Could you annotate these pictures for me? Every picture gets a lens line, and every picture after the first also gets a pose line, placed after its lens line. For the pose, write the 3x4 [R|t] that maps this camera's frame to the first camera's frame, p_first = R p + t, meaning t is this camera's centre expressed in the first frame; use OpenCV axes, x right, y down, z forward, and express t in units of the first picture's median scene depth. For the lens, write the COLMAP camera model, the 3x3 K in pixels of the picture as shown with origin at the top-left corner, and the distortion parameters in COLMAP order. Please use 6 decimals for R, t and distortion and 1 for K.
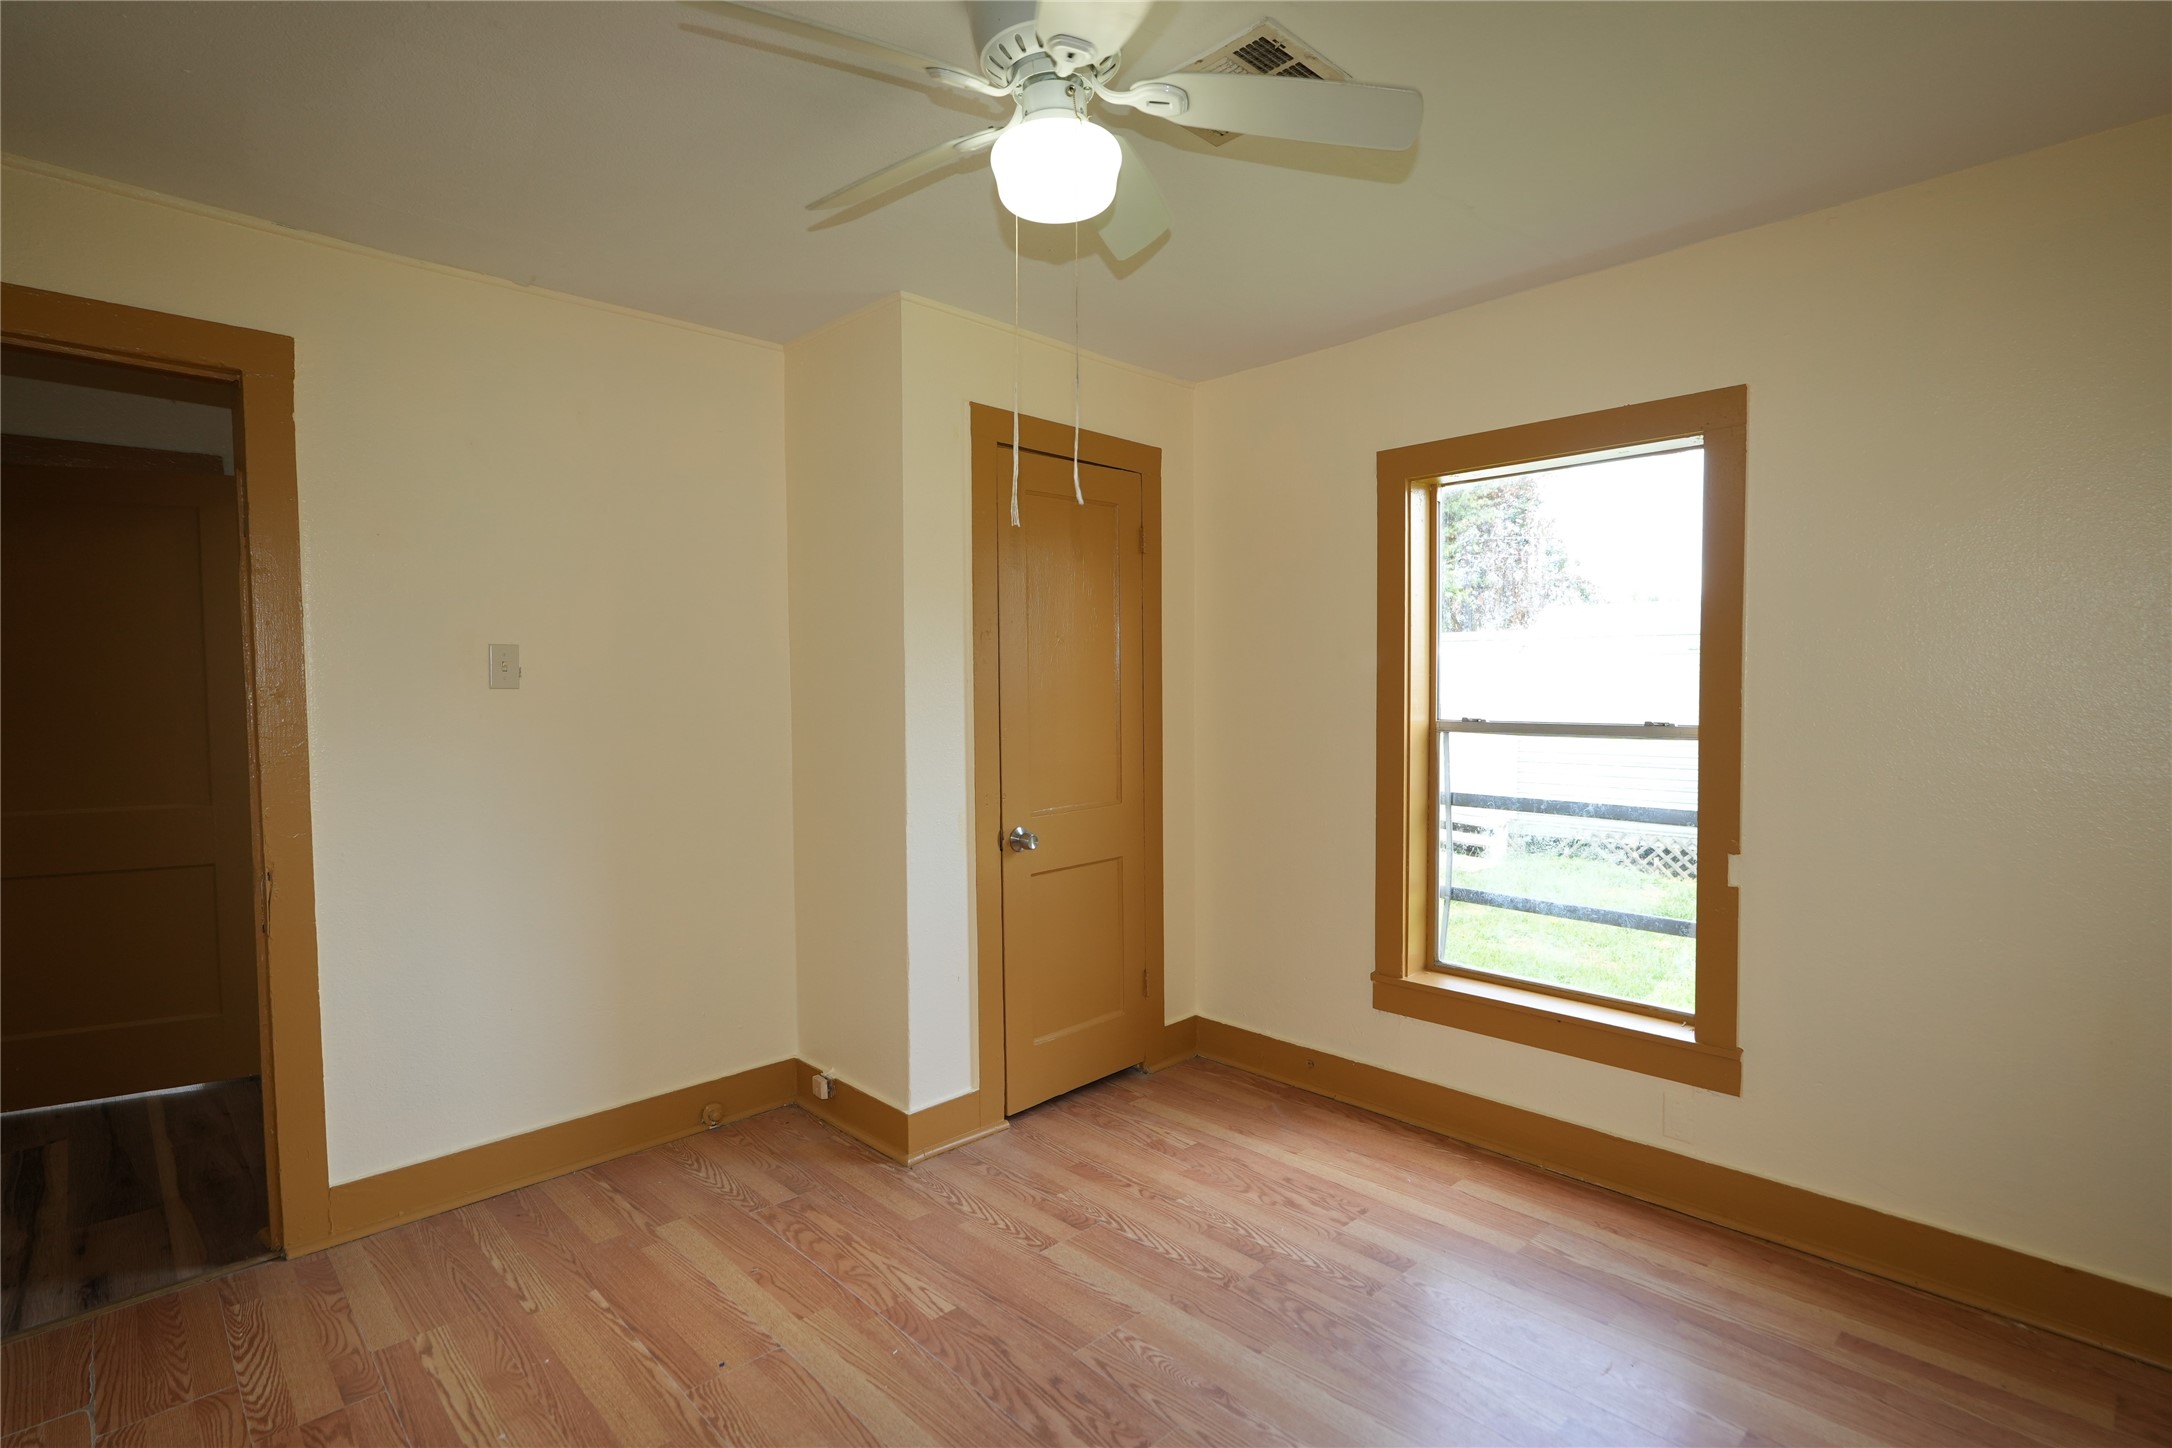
lens RADIAL K [[1047.2, 0, 1078.9], [0, 1047.2, 724.3], [0, 0, 1]] dist [-0.001966, 0.001618]
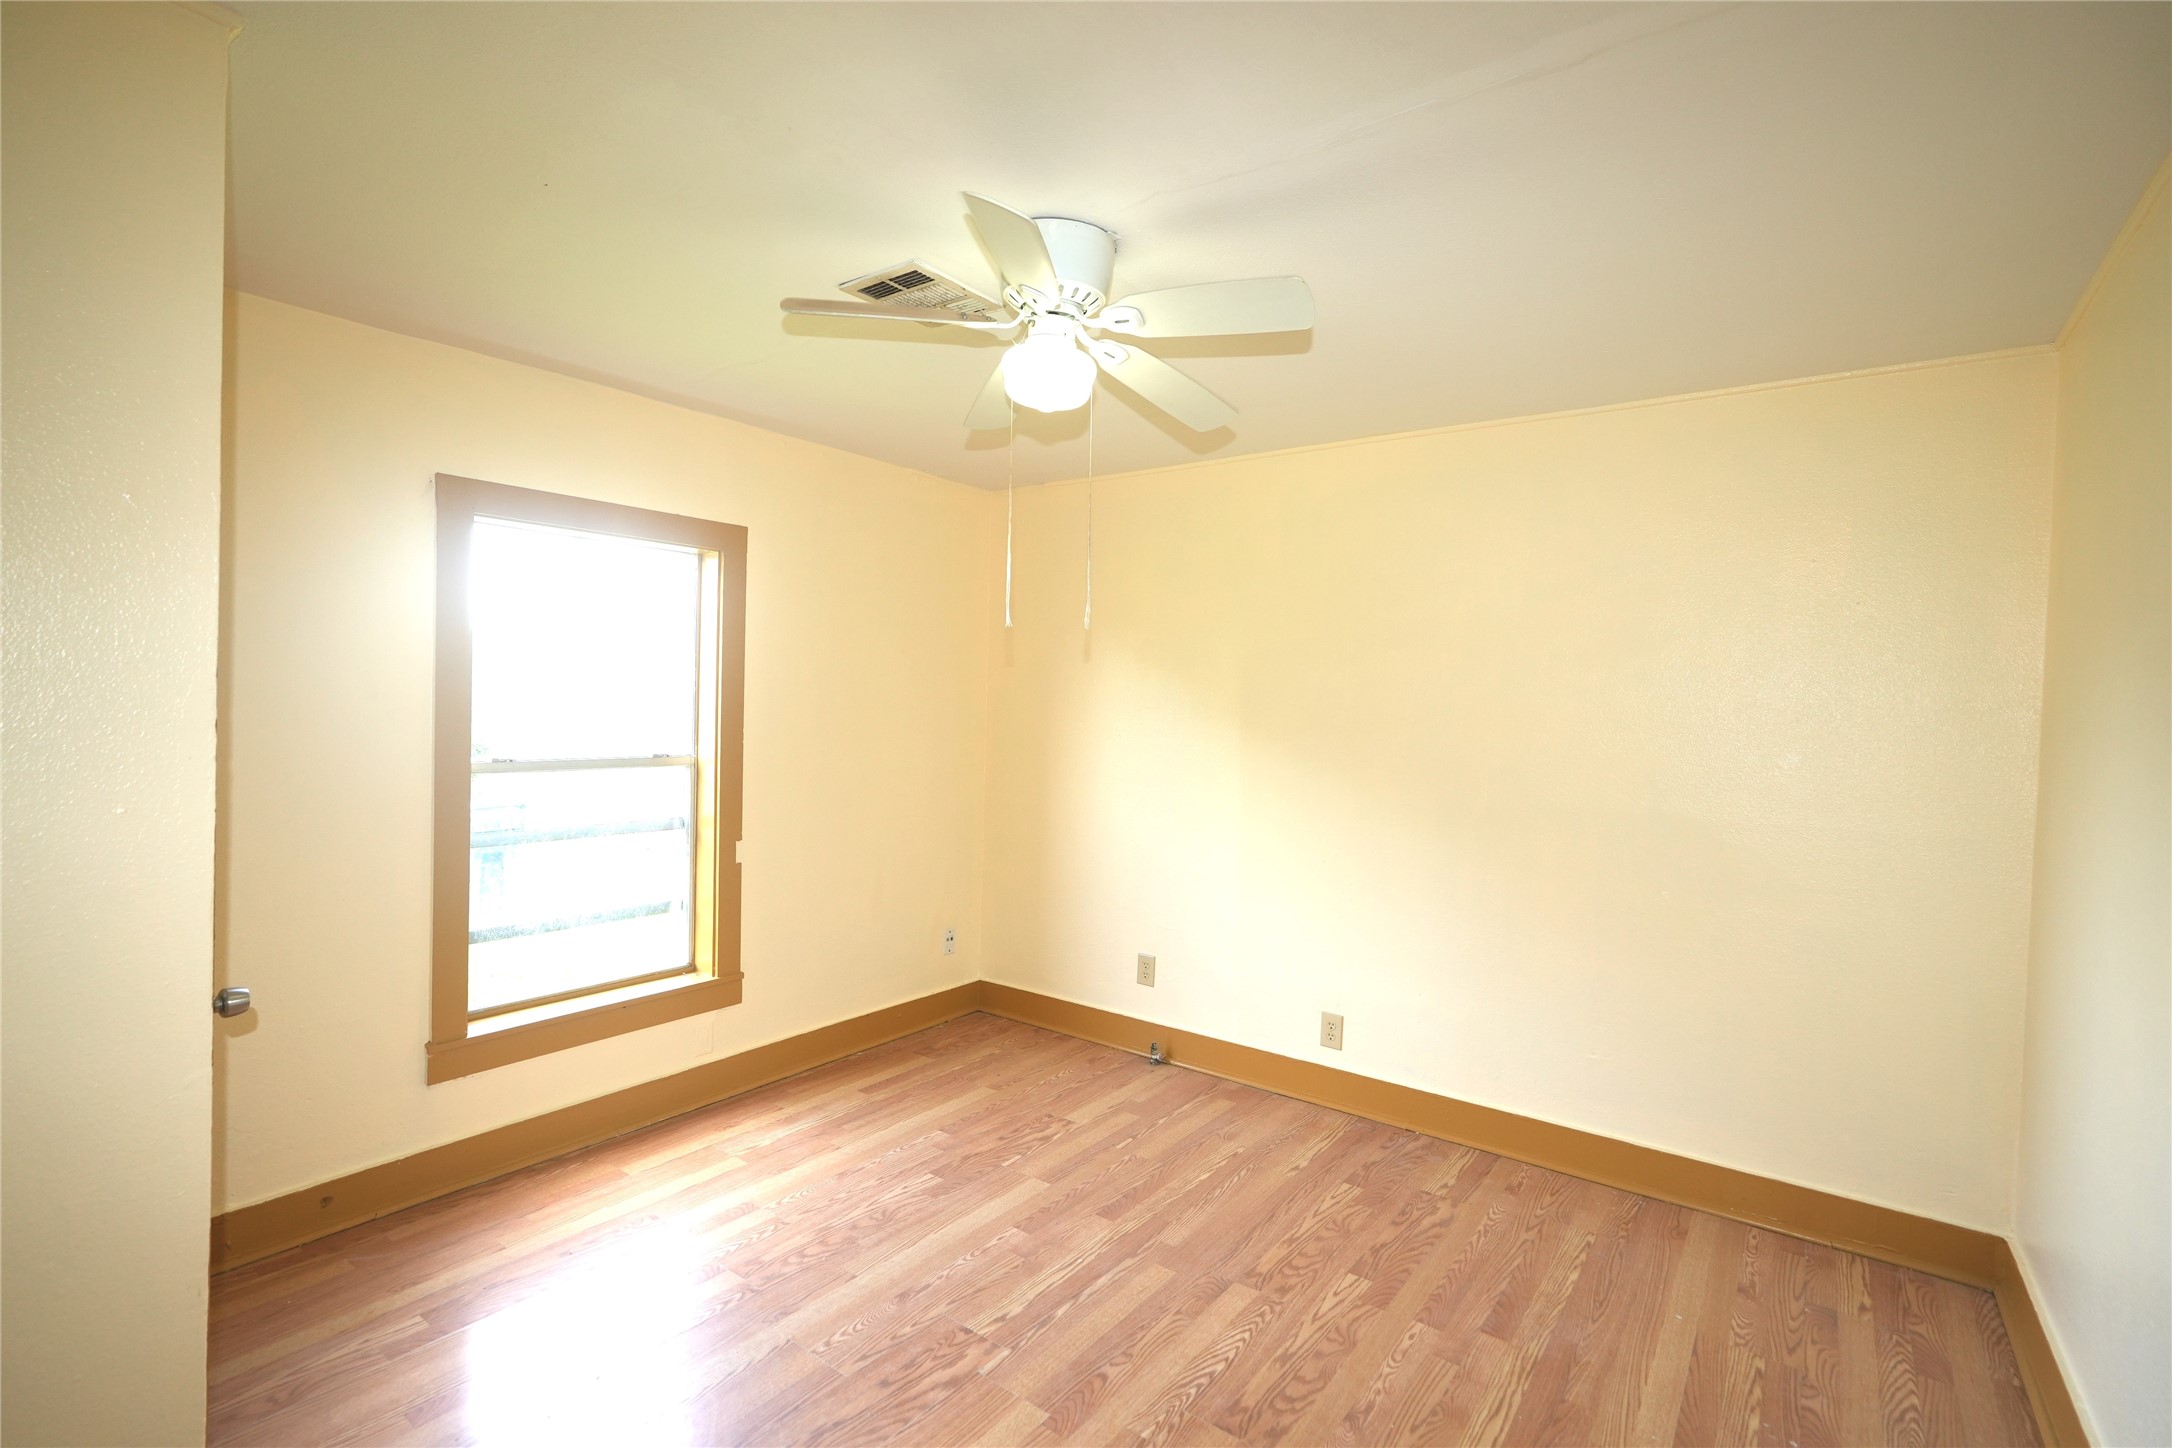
lens RADIAL K [[984.5, 0, 1091.4], [0, 984.5, 718.0], [0, 0, 1]] dist [-0.003559, 0.002991]
pose [[-0.174776, -0.010842, 0.984548, -0.849449], [0.013698, 0.999816, 0.013442, -0.063076], [-0.984513, 0.015836, -0.174596, 0.762765]]
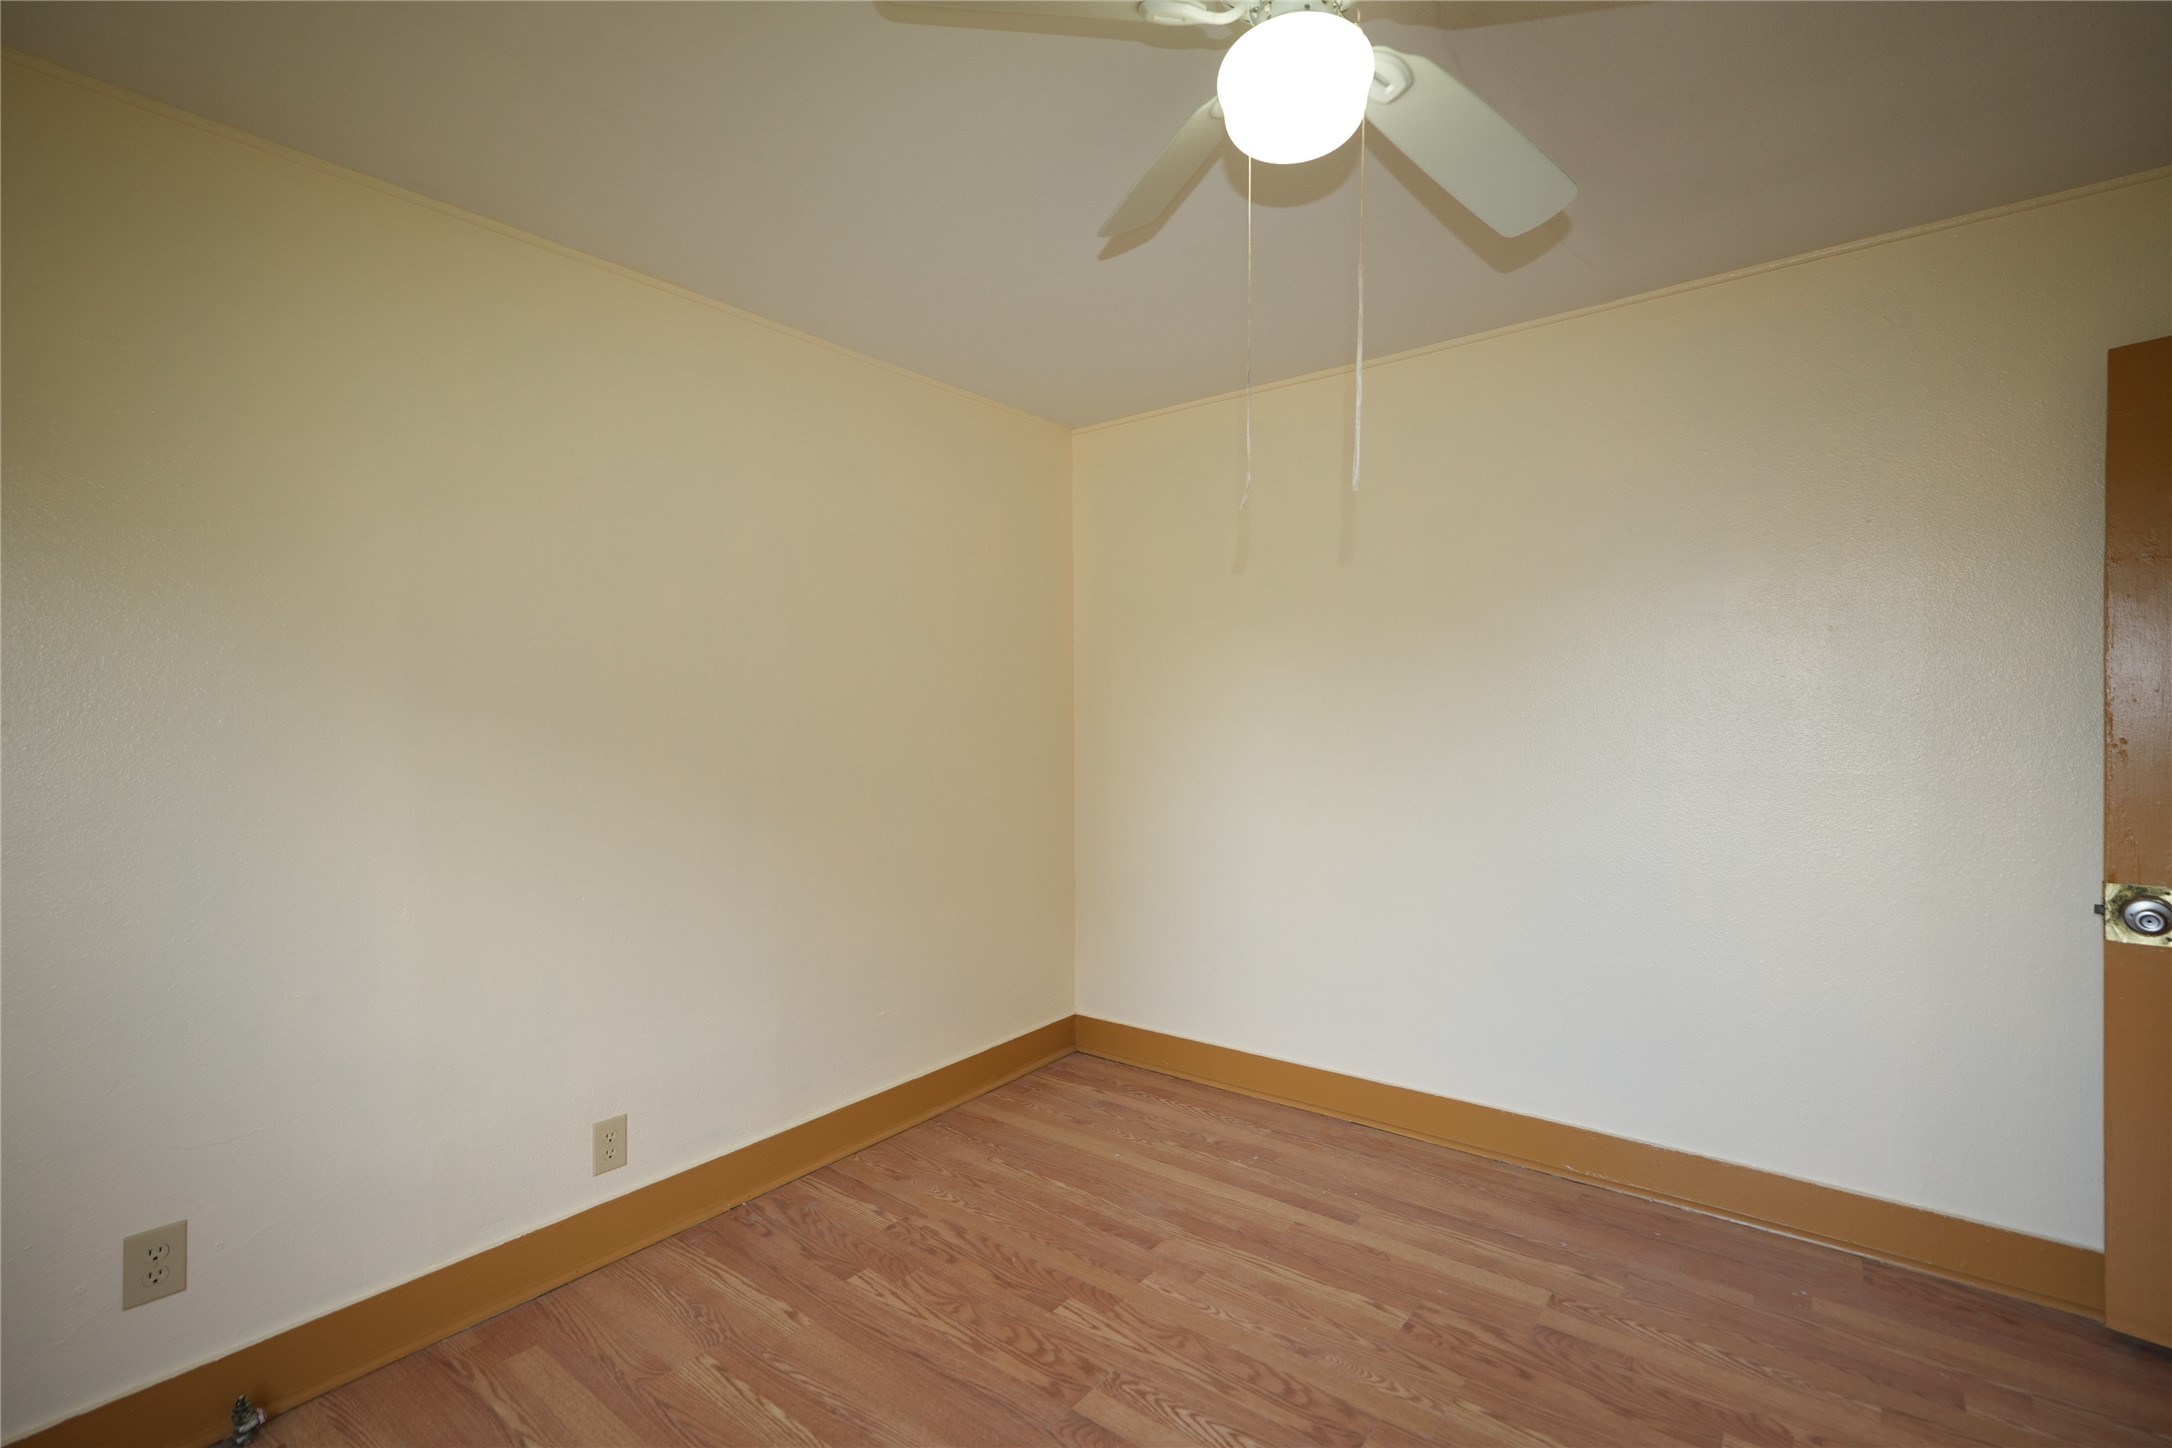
lens RADIAL K [[984.5, 0, 1087.6], [0, 984.5, 710.8], [0, 0, 1]] dist [-0.003559, 0.002991]
pose [[-0.988852, 0.016214, -0.148019, 0.174673], [0.009840, 0.998997, 0.043689, -0.038315], [0.148579, 0.041745, -0.988019, 1.165369]]
